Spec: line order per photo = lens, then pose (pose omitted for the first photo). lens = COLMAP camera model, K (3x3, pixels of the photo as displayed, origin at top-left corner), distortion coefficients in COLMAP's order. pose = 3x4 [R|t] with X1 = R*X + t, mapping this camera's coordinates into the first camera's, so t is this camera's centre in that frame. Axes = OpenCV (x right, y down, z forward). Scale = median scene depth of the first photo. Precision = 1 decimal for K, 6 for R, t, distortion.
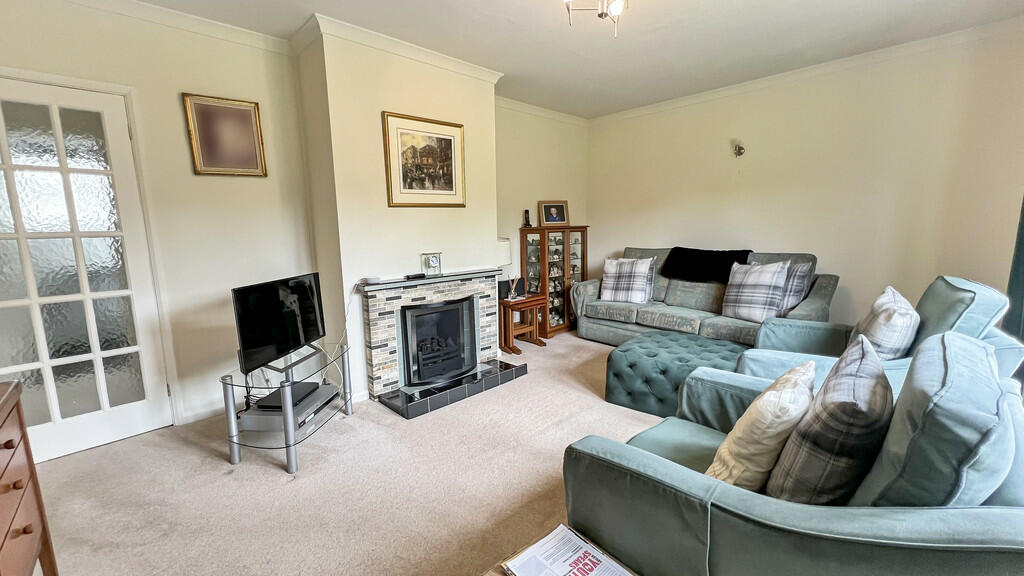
lens RADIAL K [[401.6, 0, 511.5], [0, 401.6, 286.7], [0, 0, 1]] dist [-0.000214, -0.000003]
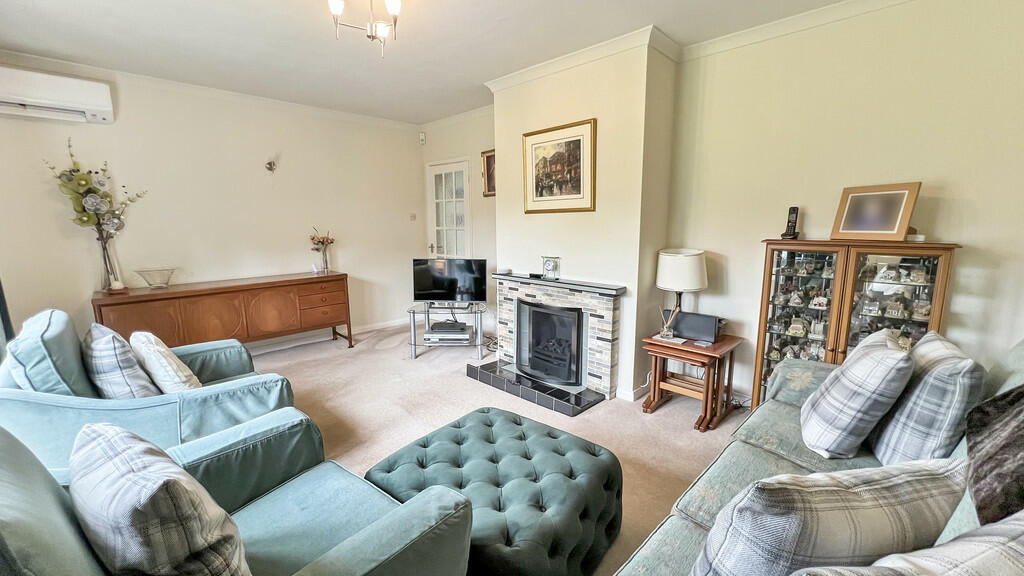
lens RADIAL K [[401.6, 0, 512.2], [0, 401.6, 283.3], [0, 0, 1]] dist [-0.000214, -0.000003]
pose [[0.058433, 0.177988, -0.982296, 0.841562], [-0.148662, 0.974557, 0.167742, -0.179385], [0.987160, 0.136228, 0.083406, 0.836554]]
